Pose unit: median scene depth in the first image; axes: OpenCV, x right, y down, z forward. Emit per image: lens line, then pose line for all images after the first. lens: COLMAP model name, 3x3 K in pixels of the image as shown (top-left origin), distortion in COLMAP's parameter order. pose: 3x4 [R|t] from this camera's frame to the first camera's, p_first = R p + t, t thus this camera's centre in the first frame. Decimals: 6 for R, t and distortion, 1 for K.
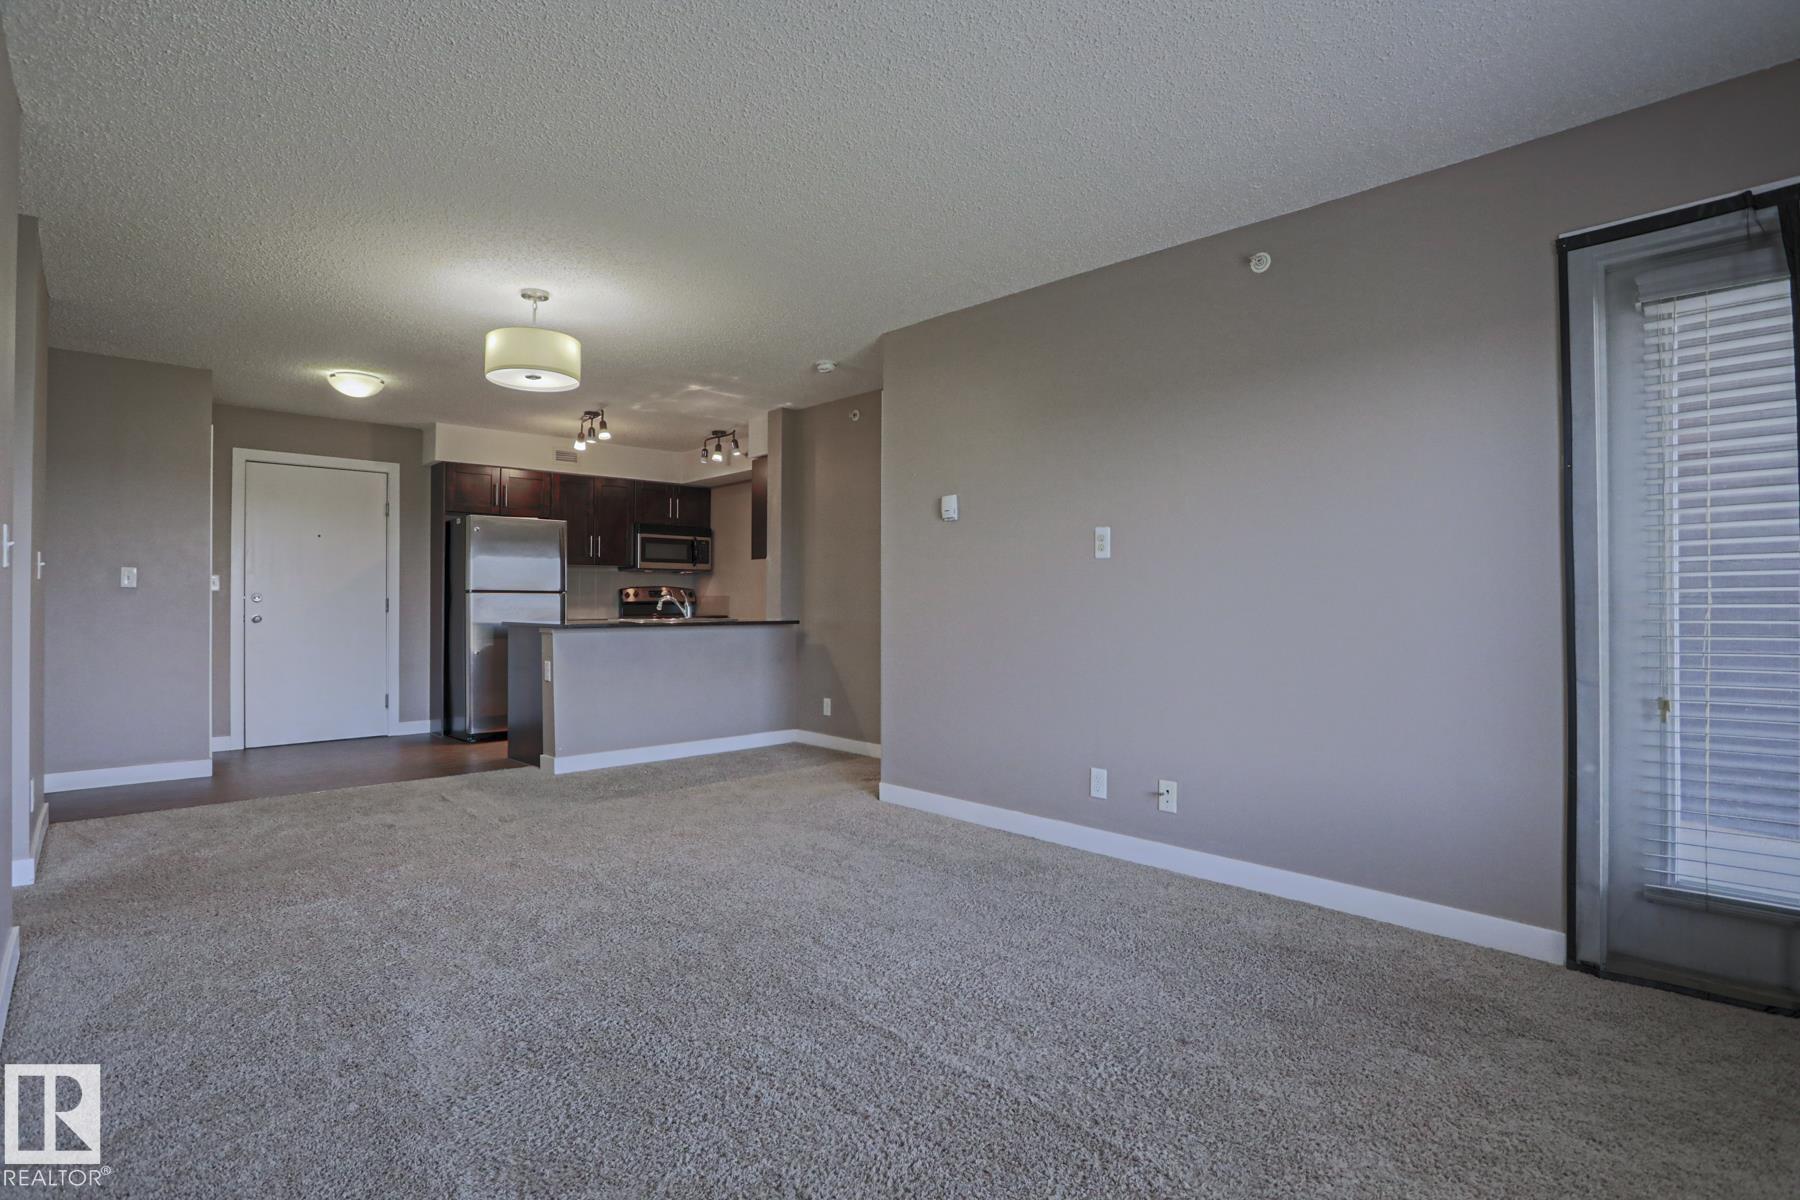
lens RADIAL K [[873.6, 0, 906.9], [0, 873.6, 594.9], [0, 0, 1]] dist [-0.051929, 0.014308]
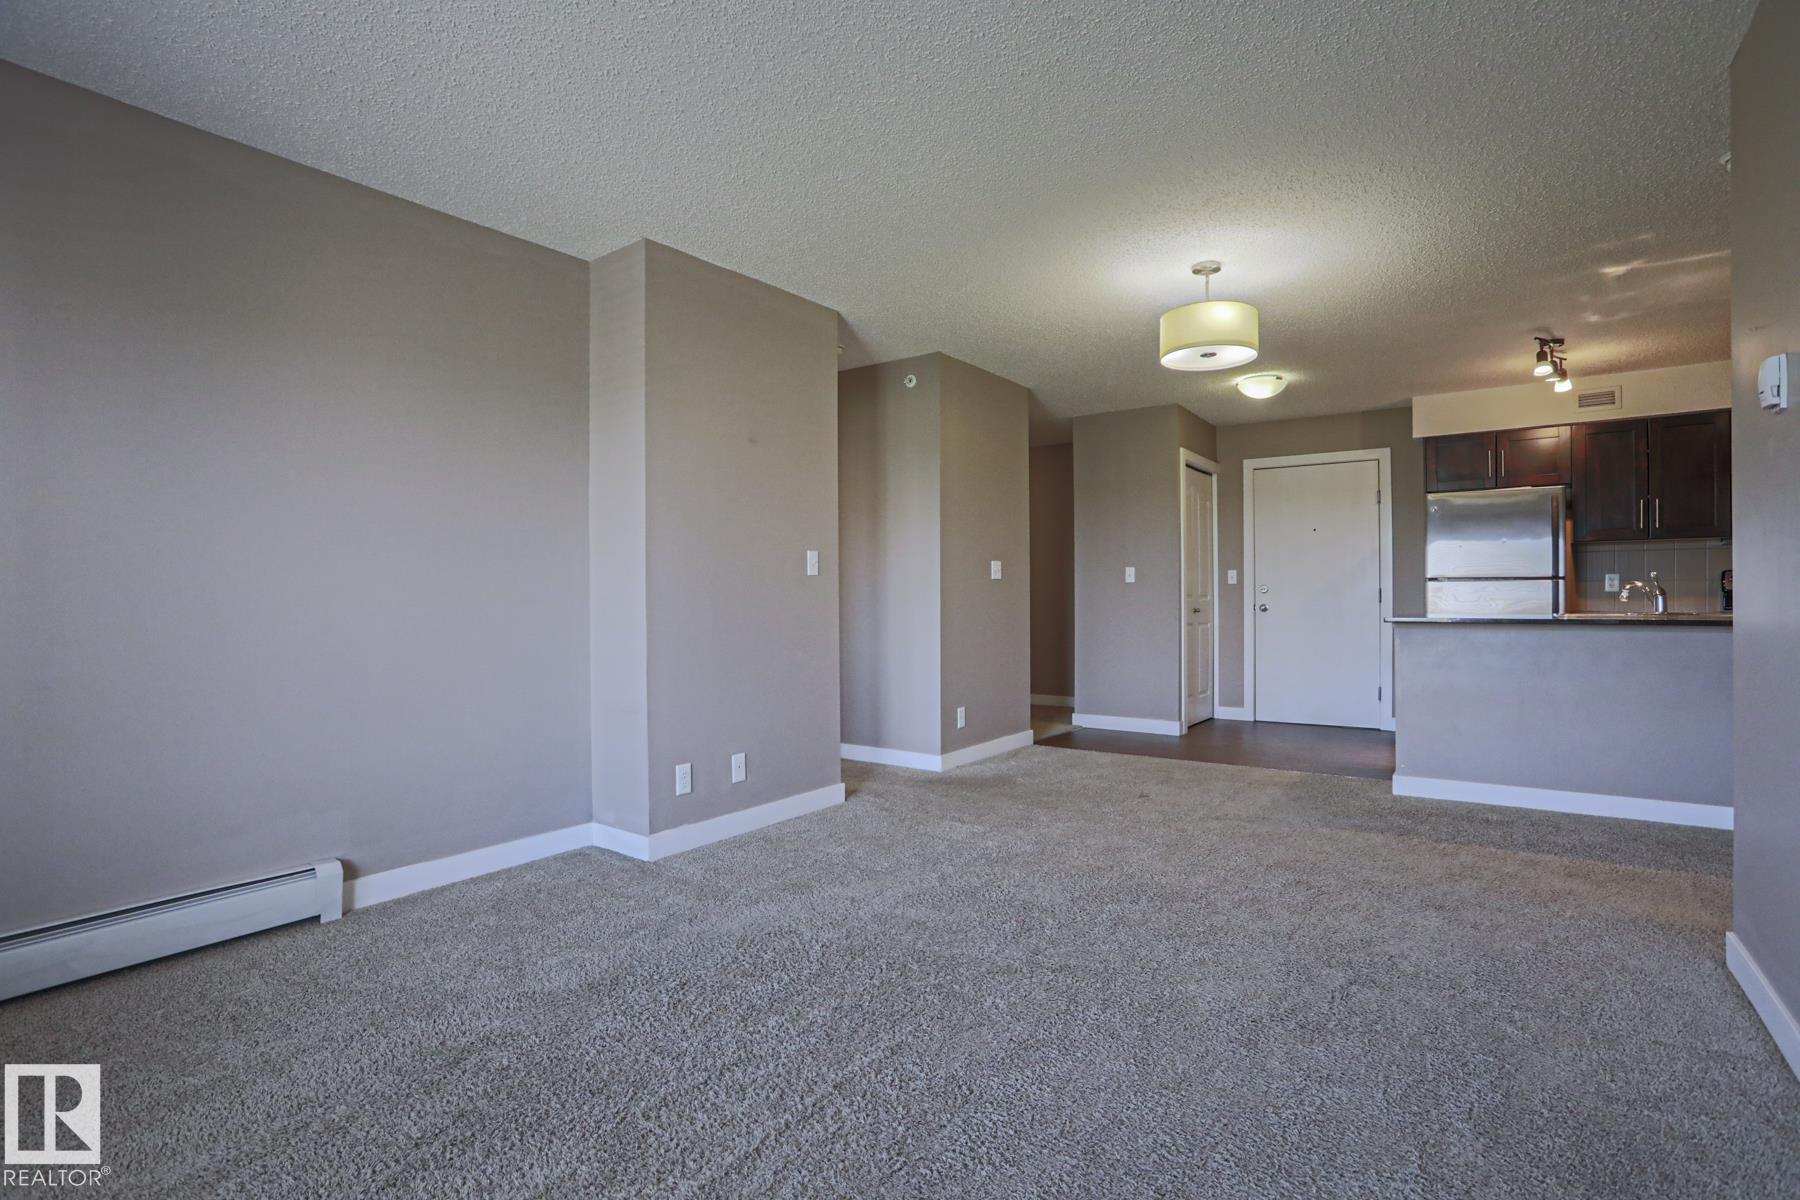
lens RADIAL K [[873.6, 0, 901.0], [0, 873.6, 603.7], [0, 0, 1]] dist [-0.051929, 0.014308]
pose [[0.182161, 0.007515, -0.983240, 0.283609], [0.015959, 0.999816, 0.010598, 0.002886], [0.983139, -0.017622, 0.182007, 0.316136]]
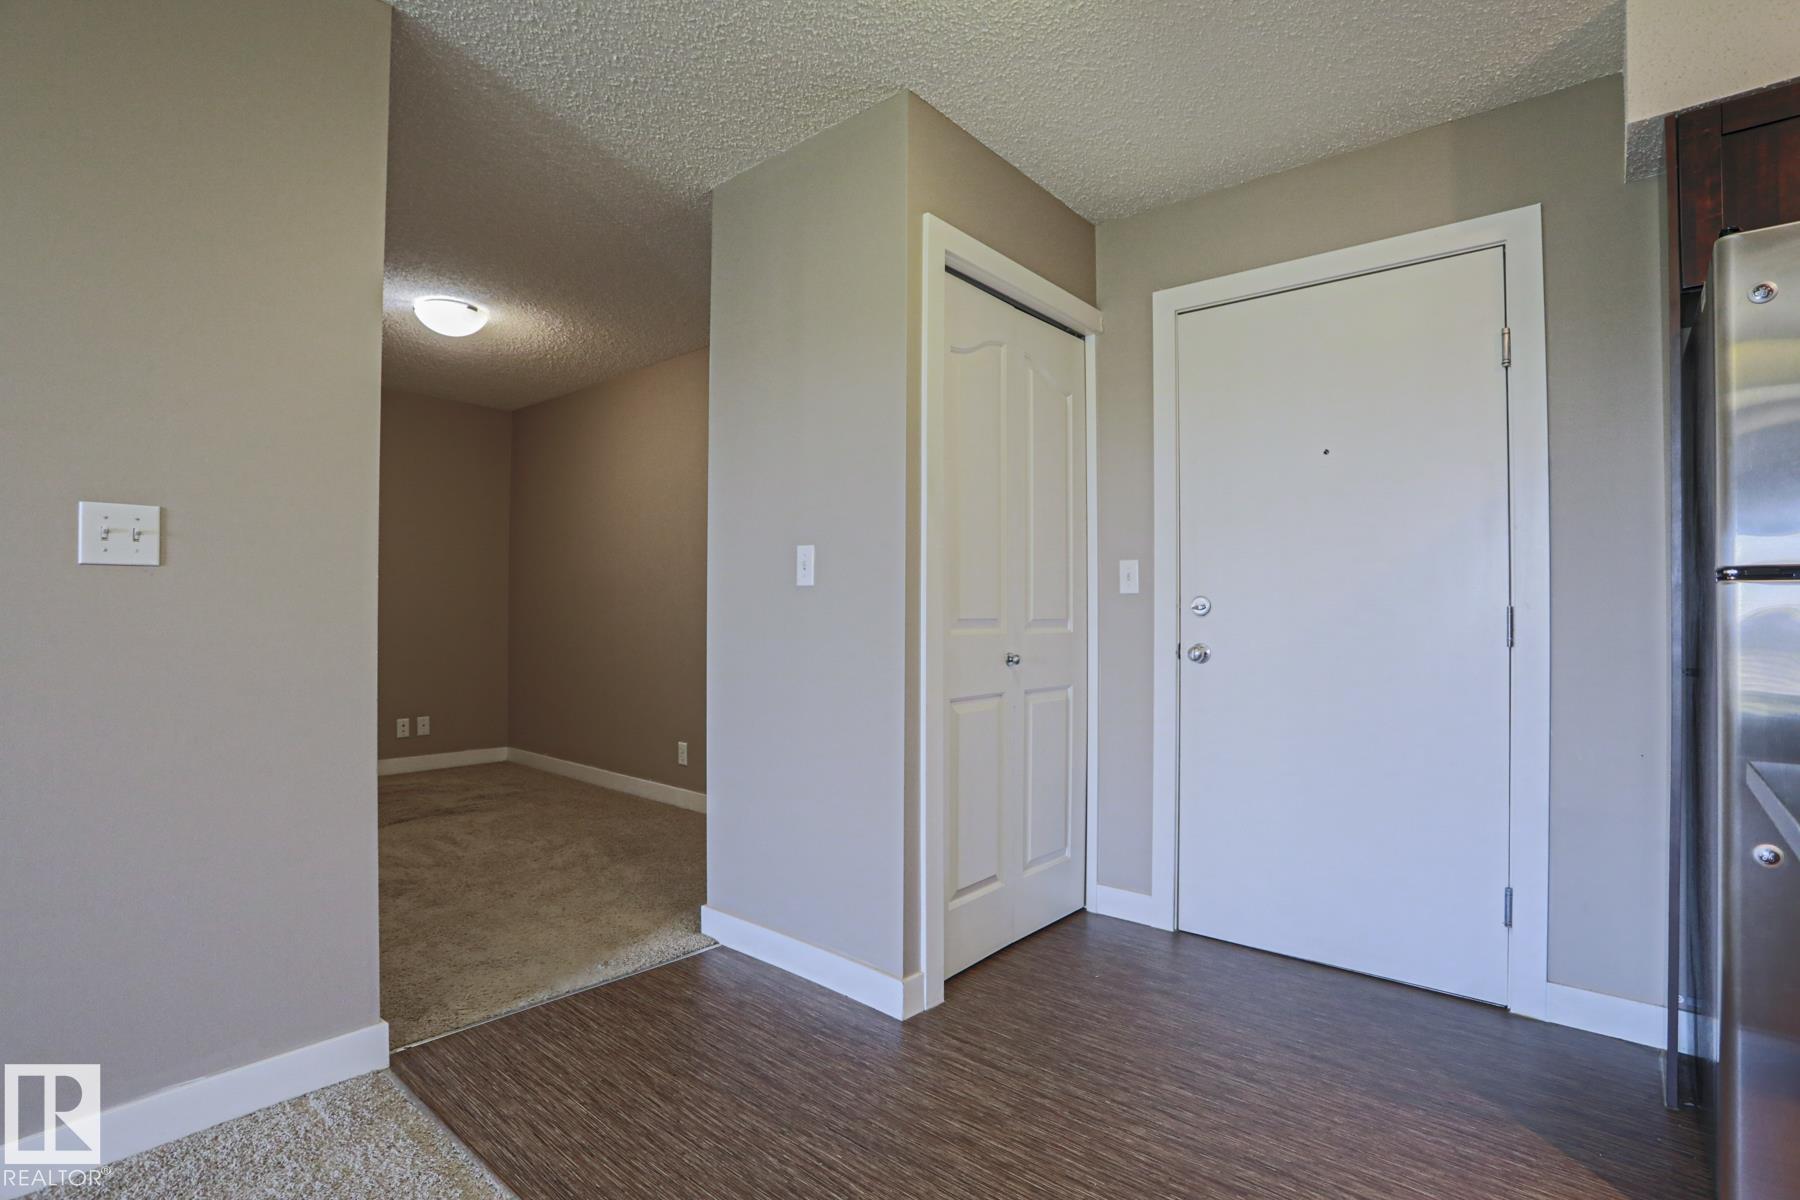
lens RADIAL K [[873.6, 0, 896.7], [0, 873.6, 603.2], [0, 0, 1]] dist [-0.051929, 0.014308]
pose [[0.092412, -0.008285, -0.995686, -0.319553], [0.005790, 0.999953, -0.007783, 0.004143], [0.995704, -0.005046, 0.092456, 0.800067]]
